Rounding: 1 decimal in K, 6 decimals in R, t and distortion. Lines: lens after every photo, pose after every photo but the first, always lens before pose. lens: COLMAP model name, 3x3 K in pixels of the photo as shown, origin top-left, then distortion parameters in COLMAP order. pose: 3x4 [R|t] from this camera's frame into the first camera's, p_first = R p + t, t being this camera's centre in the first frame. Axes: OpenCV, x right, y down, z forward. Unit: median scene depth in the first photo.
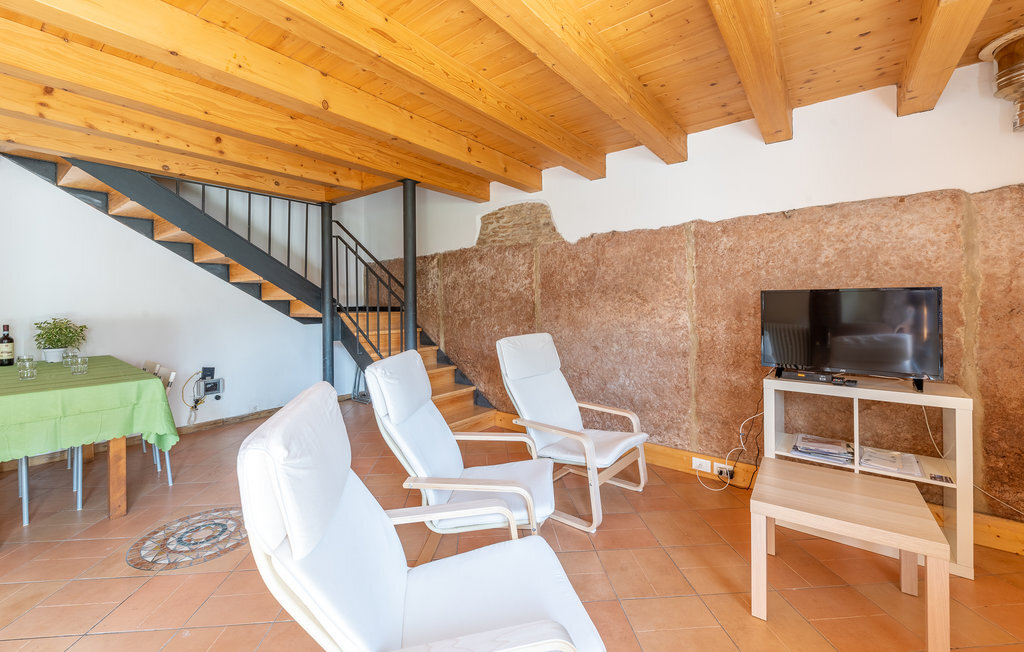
lens RADIAL K [[415.4, 0, 508.3], [0, 415.4, 294.7], [0, 0, 1]] dist [0.000668, -0.000191]
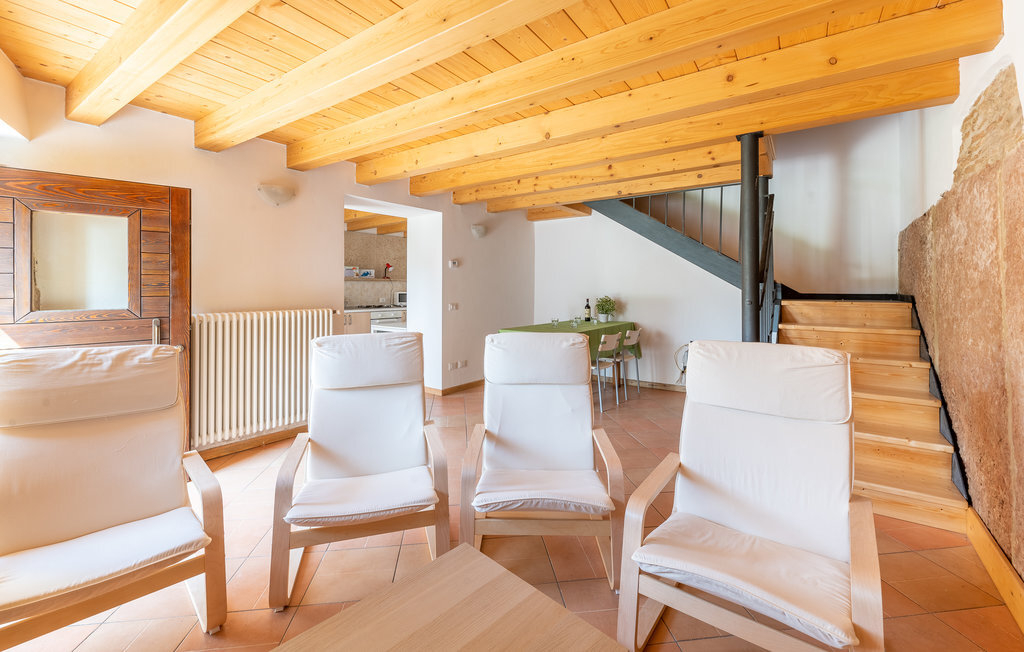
lens RADIAL K [[415.4, 0, 508.3], [0, 415.4, 294.7], [0, 0, 1]] dist [0.000668, -0.000191]
pose [[0.055816, 0.022632, -0.998185, 0.544555], [0.011487, 0.999662, 0.023308, 0.006018], [0.998375, -0.012767, 0.055538, 0.502156]]
